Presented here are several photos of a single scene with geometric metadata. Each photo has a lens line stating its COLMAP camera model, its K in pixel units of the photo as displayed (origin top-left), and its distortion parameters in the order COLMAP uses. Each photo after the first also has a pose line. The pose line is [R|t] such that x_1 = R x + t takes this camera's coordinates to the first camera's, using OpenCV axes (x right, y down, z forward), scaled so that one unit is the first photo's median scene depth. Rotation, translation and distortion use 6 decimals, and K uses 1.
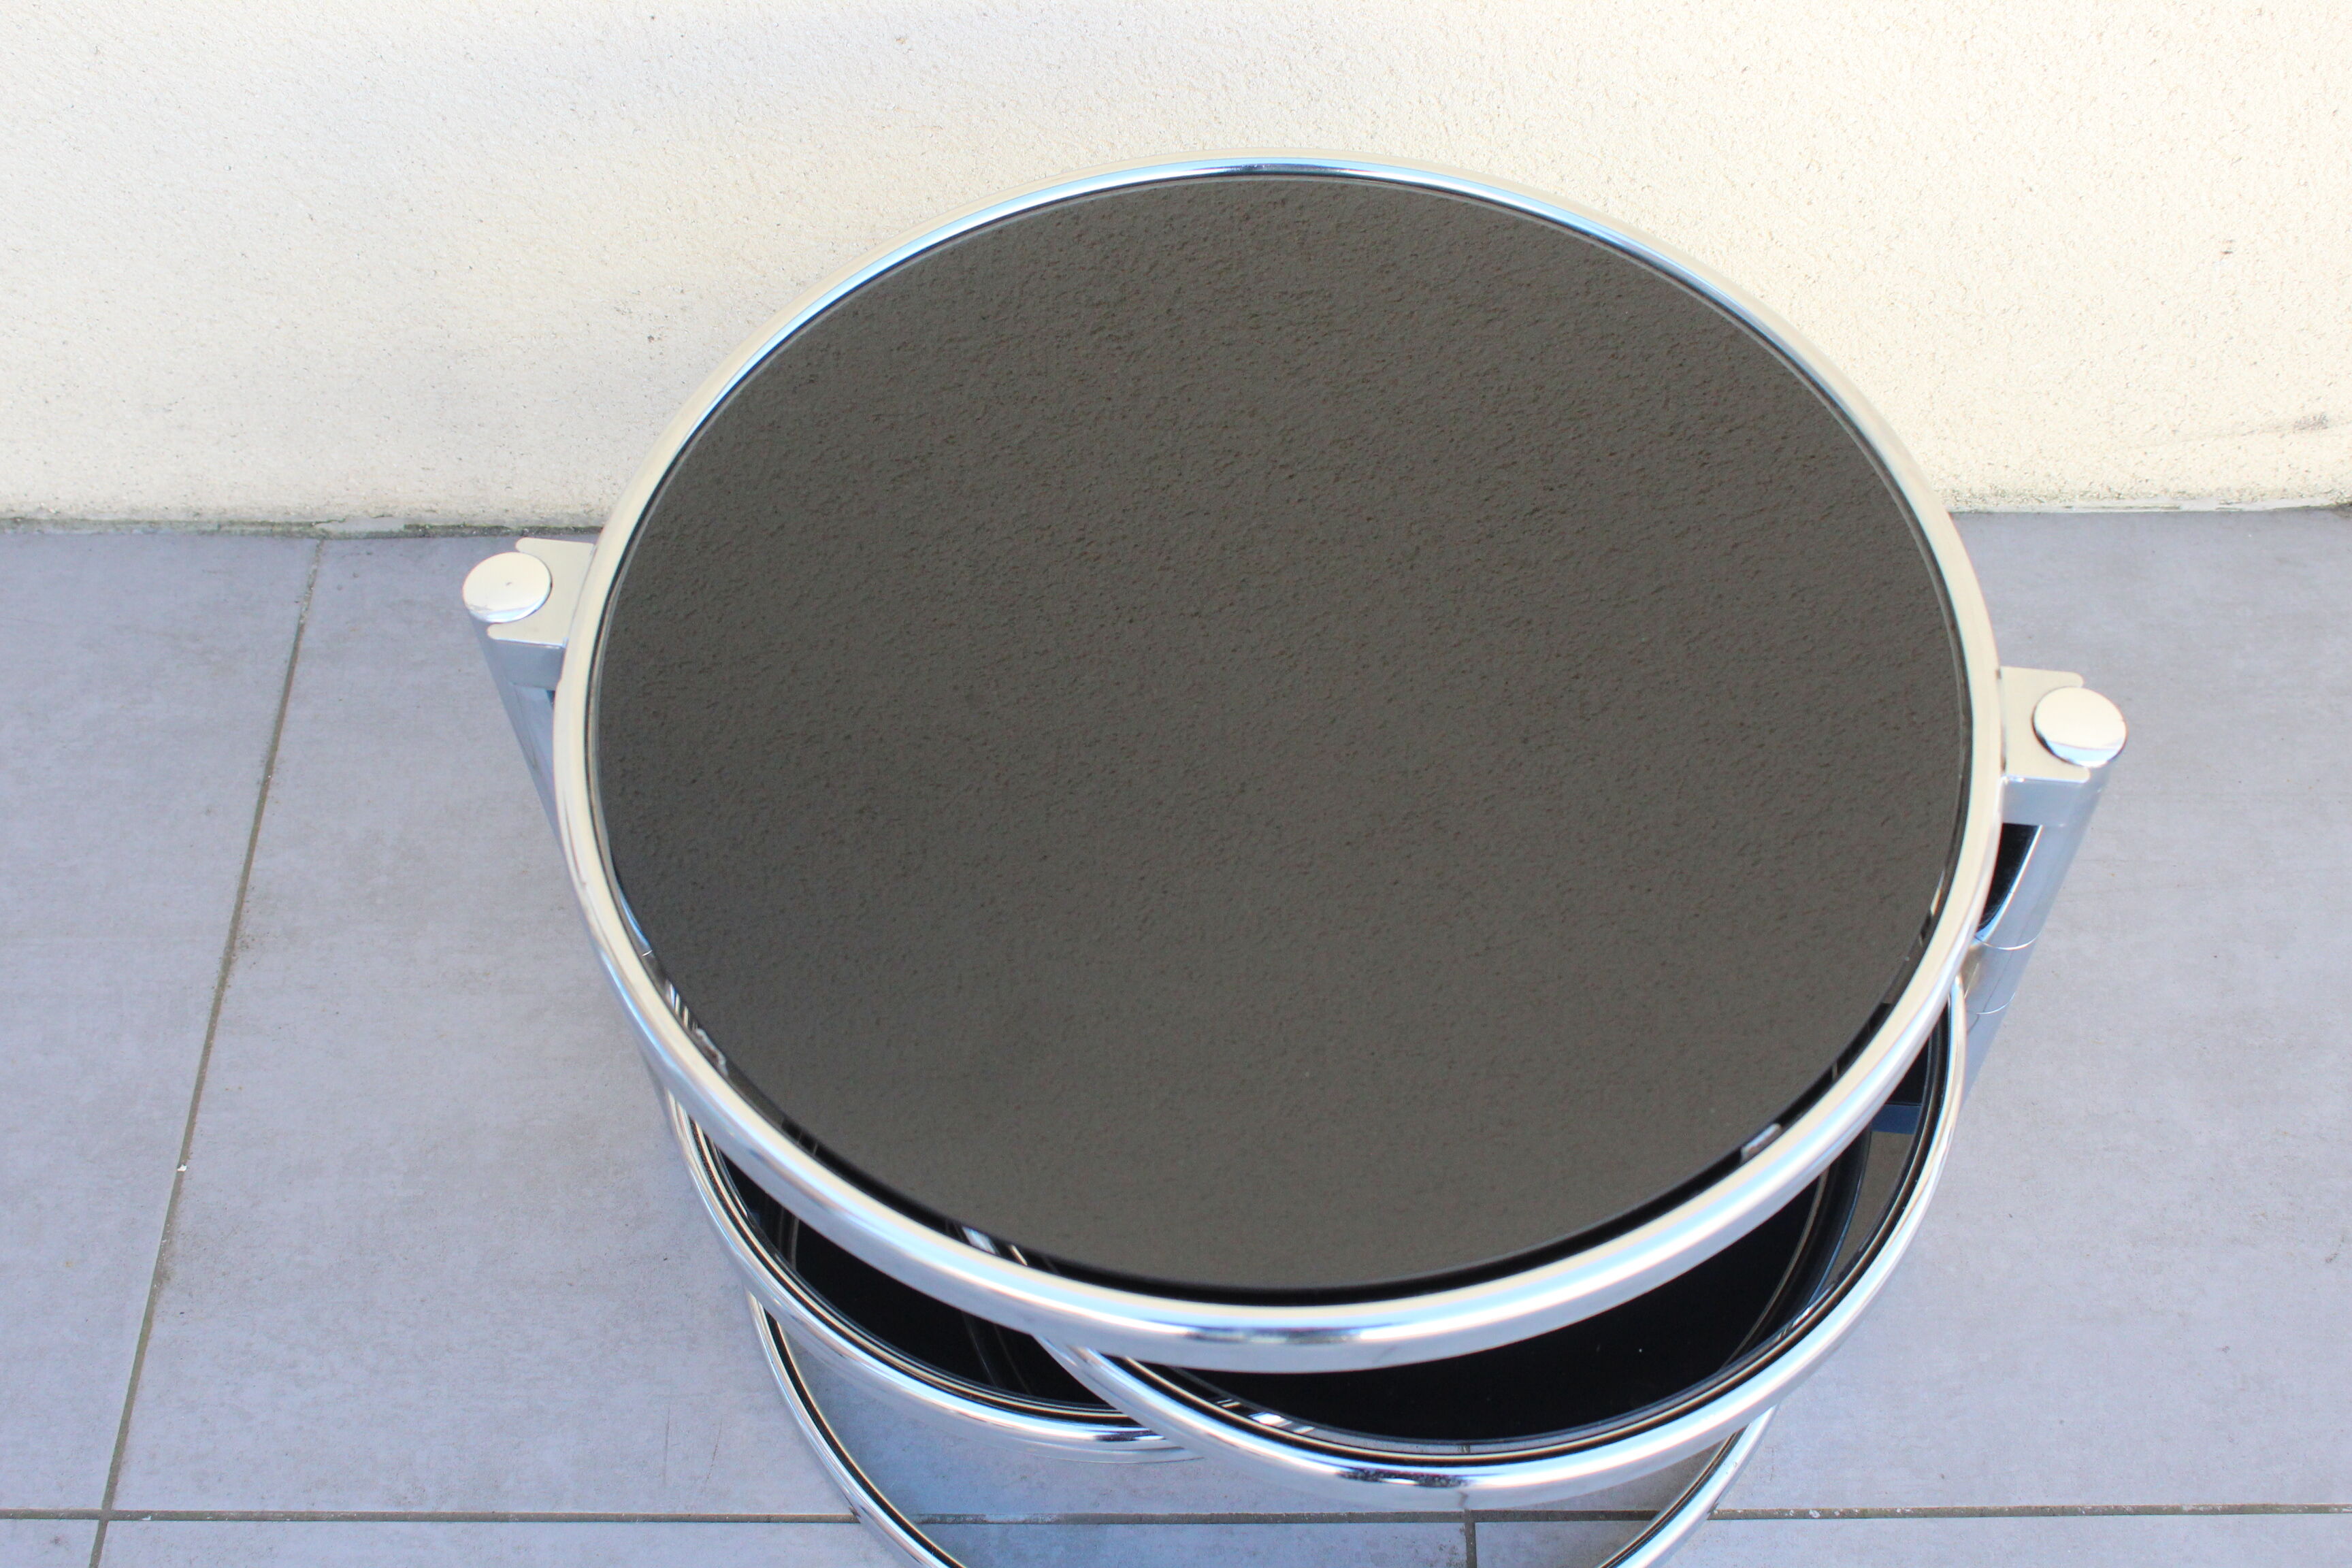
lens RADIAL K [[2778.2, 0, 1184.2], [0, 2778.2, 778.8], [0, 0, 1]] dist [-0.116902, 0.205707]
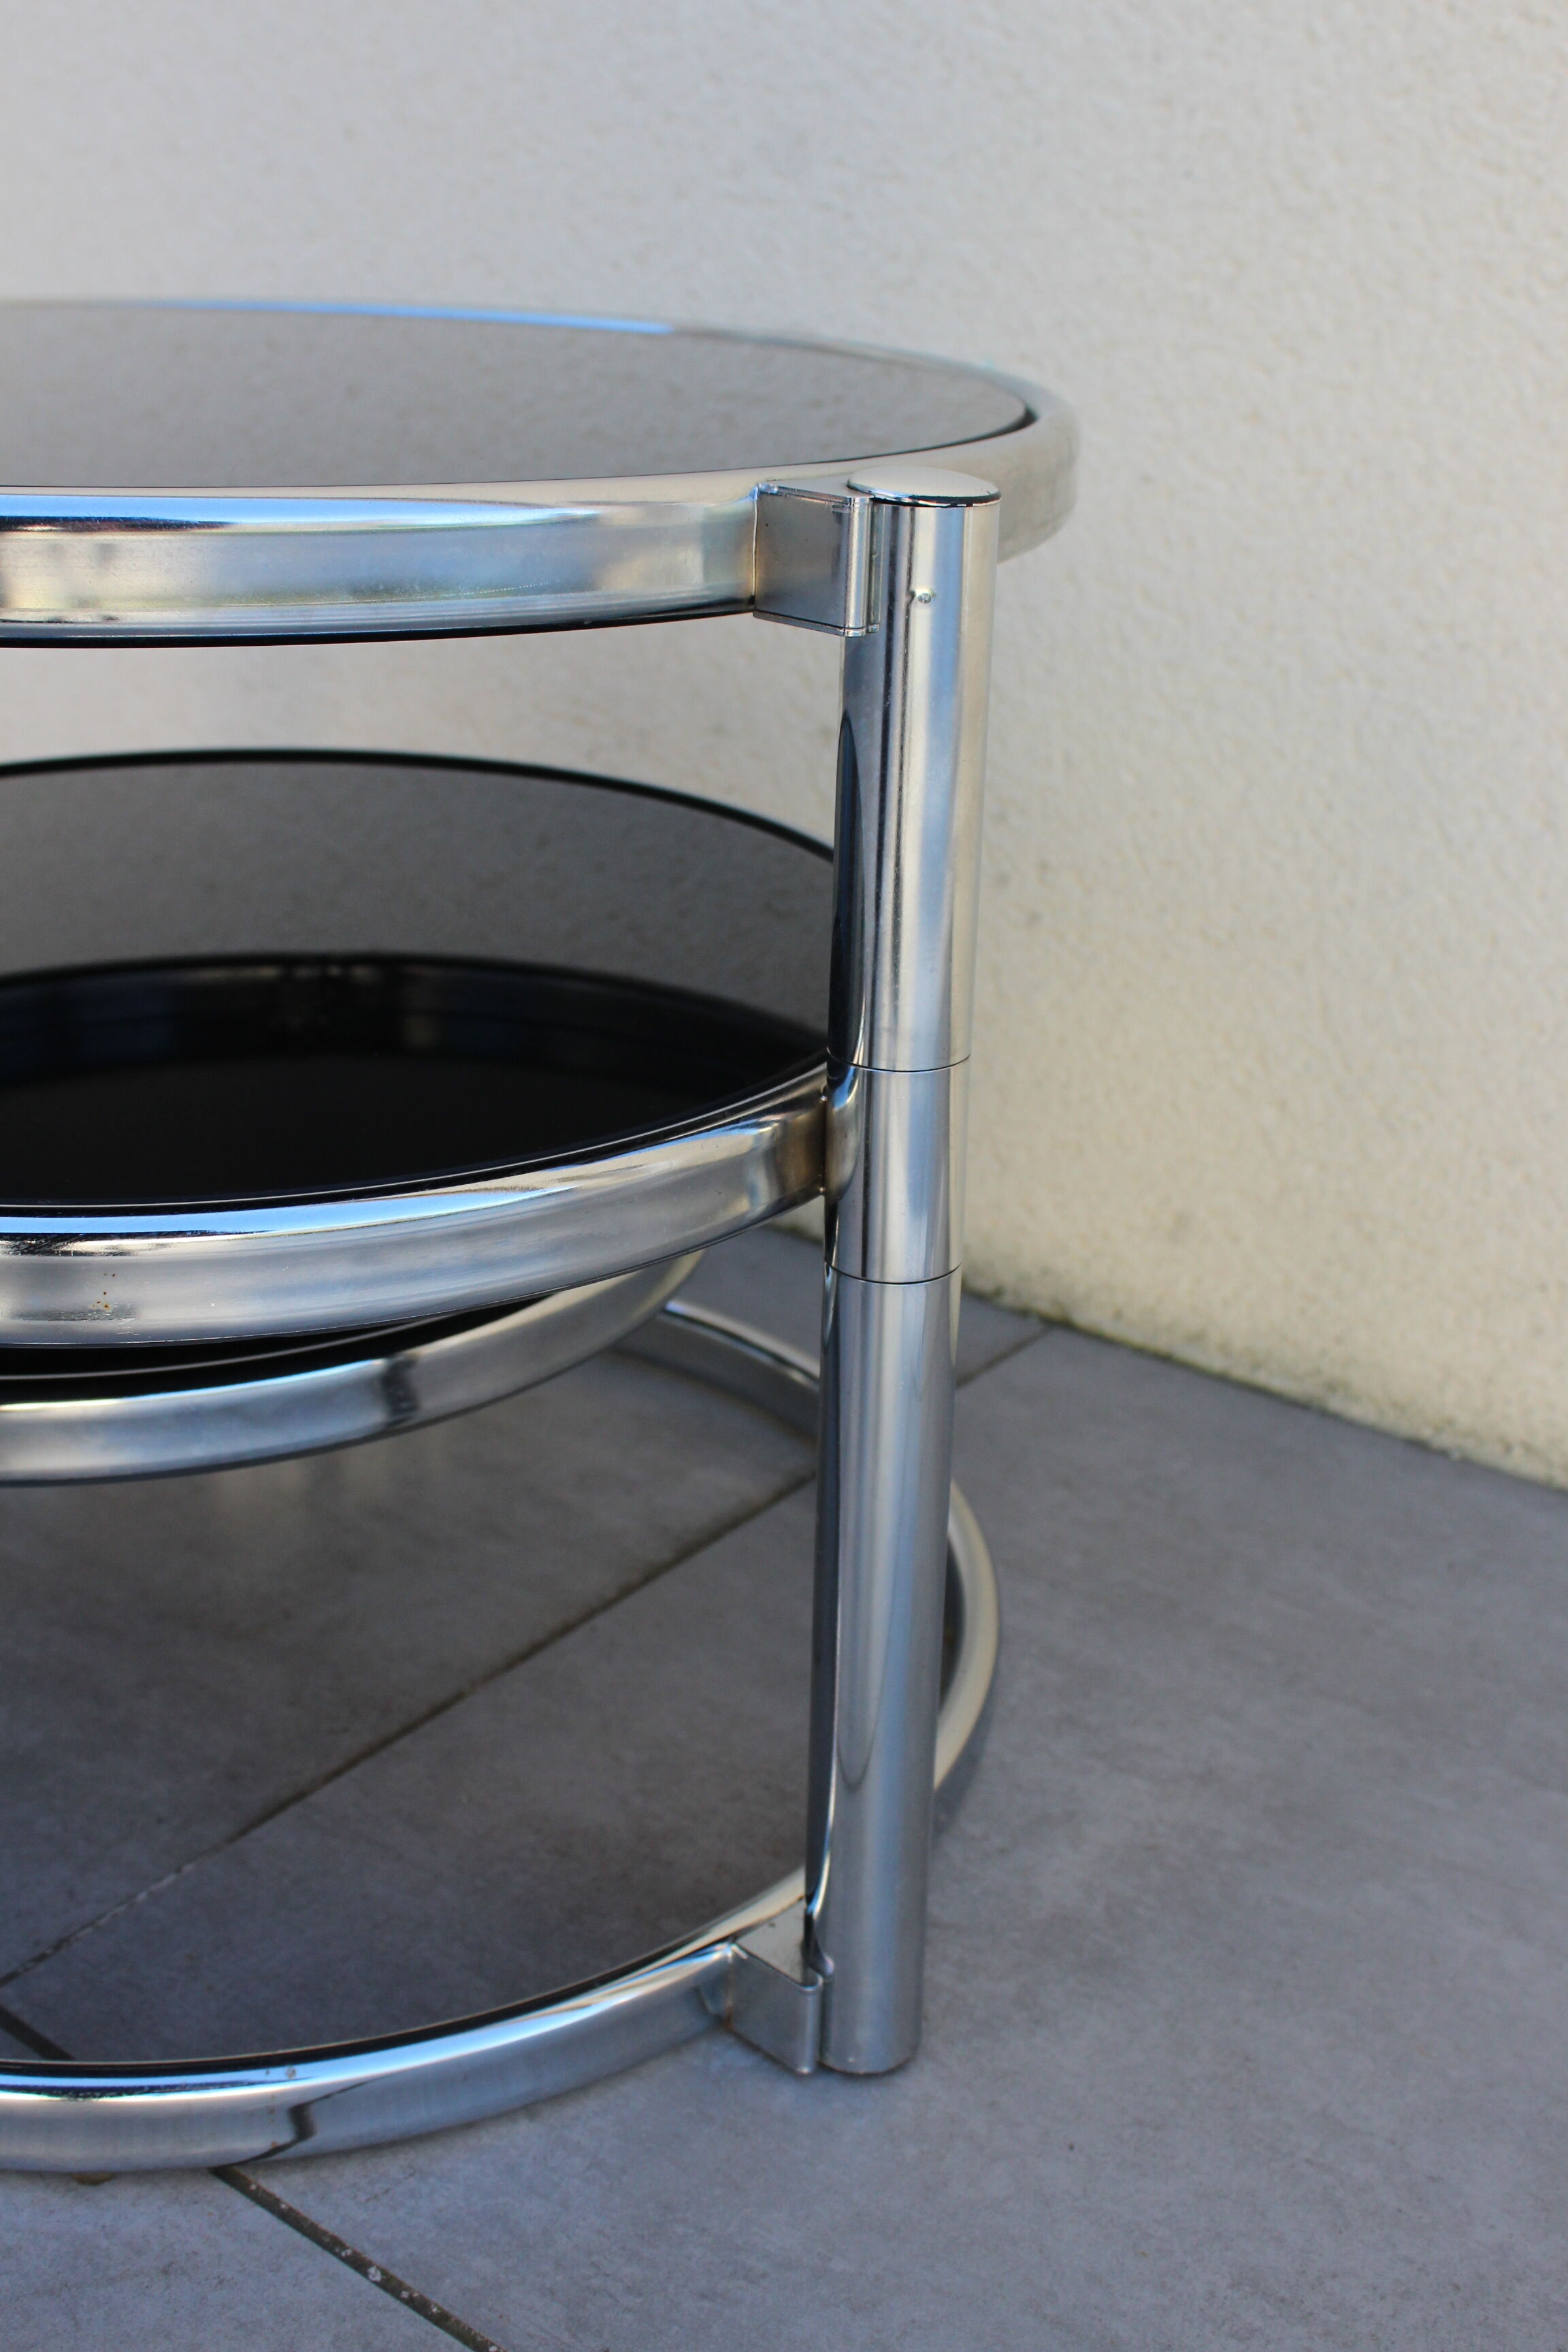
lens RADIAL K [[2640.8, 0, 785.9], [0, 2640.8, 1134.6], [0, 0, 1]] dist [-0.132547, 0.228227]
pose [[0.802957, 0.265801, -0.533489, 0.485549], [-0.522444, 0.744701, -0.415299, 0.257725], [0.286903, 0.612185, 0.736829, 0.482424]]
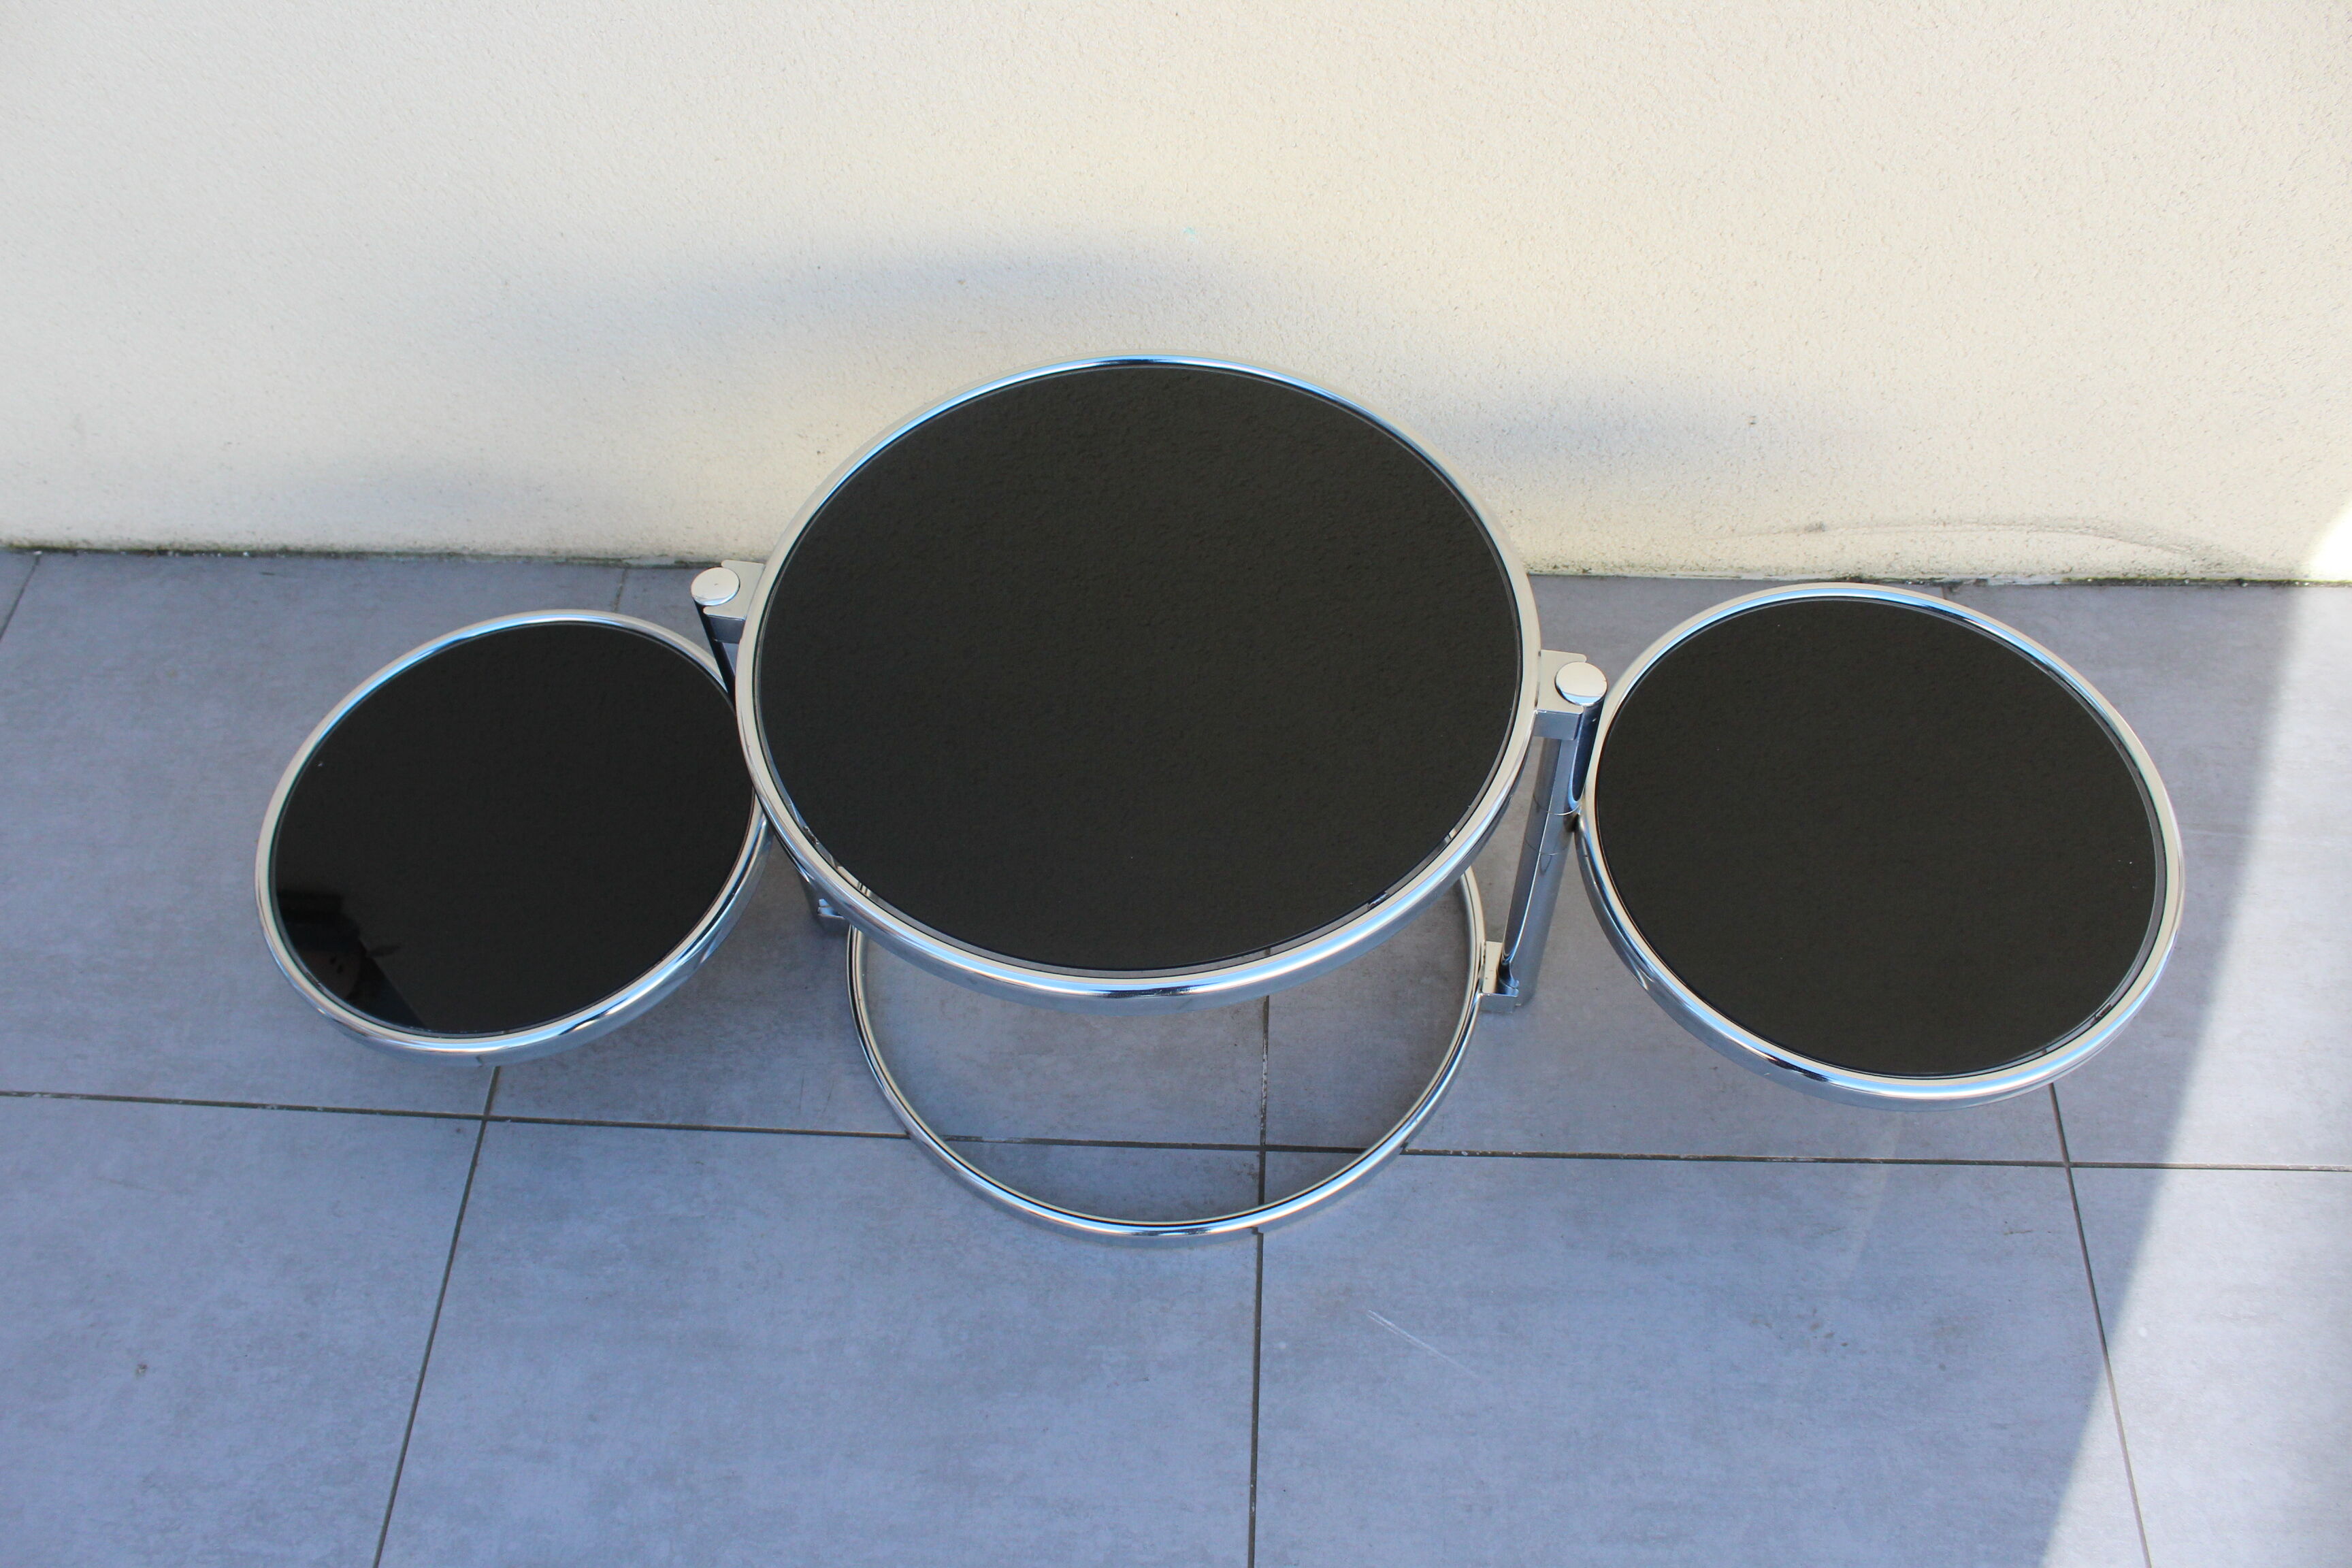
lens RADIAL K [[1946.1, 0, 1176.0], [0, 1946.1, 784.0], [0, 0, 1]] dist [-0.174538, 0.176641]
pose [[0.998982, 0.028989, -0.034563, 0.080853], [-0.028841, 0.999573, 0.004777, 0.035544], [0.034687, -0.003775, 0.999391, -0.194560]]
